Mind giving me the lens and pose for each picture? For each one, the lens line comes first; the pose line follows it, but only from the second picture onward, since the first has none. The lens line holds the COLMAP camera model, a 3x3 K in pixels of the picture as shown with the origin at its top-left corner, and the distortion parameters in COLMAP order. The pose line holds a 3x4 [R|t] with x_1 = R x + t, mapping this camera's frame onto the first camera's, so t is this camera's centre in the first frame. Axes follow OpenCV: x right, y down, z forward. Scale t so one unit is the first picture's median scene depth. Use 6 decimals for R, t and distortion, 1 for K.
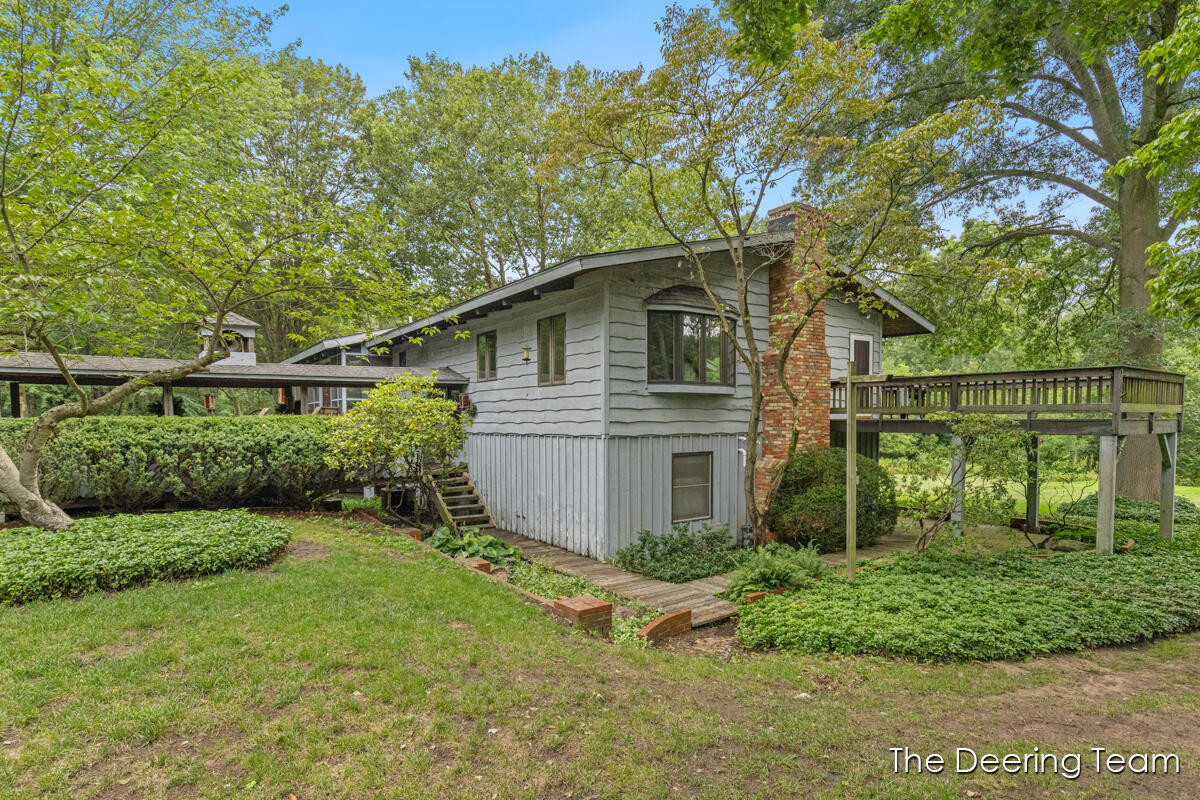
lens RADIAL K [[641.4, 0, 603.4], [0, 641.4, 432.3], [0, 0, 1]] dist [-0.016214, -0.000407]
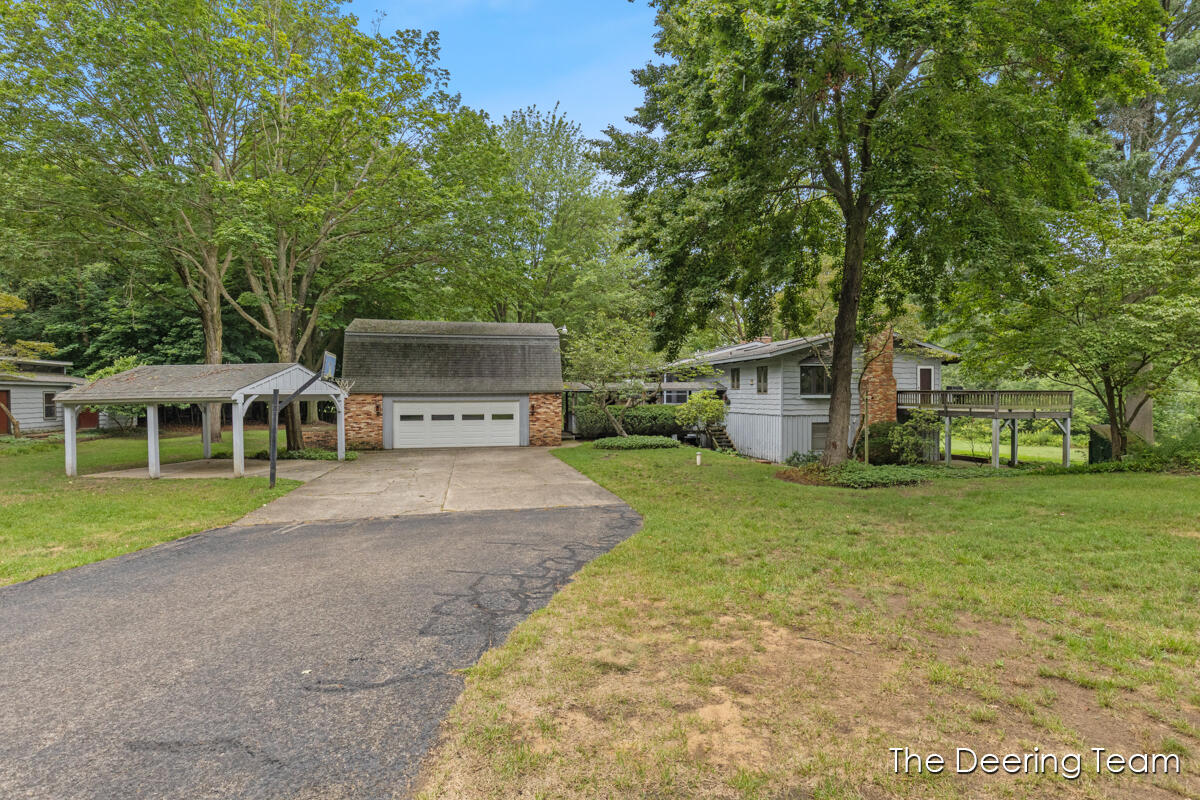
lens RADIAL K [[579.2, 0, 600.0], [0, 579.2, 400.0], [0, 0, 1]] dist [0.000992, 0.000360]
pose [[0.921991, 0.007617, -0.387137, 0.228787], [-0.011335, 0.999909, -0.007323, -0.029135], [0.387046, 0.011140, 0.921993, -1.434868]]
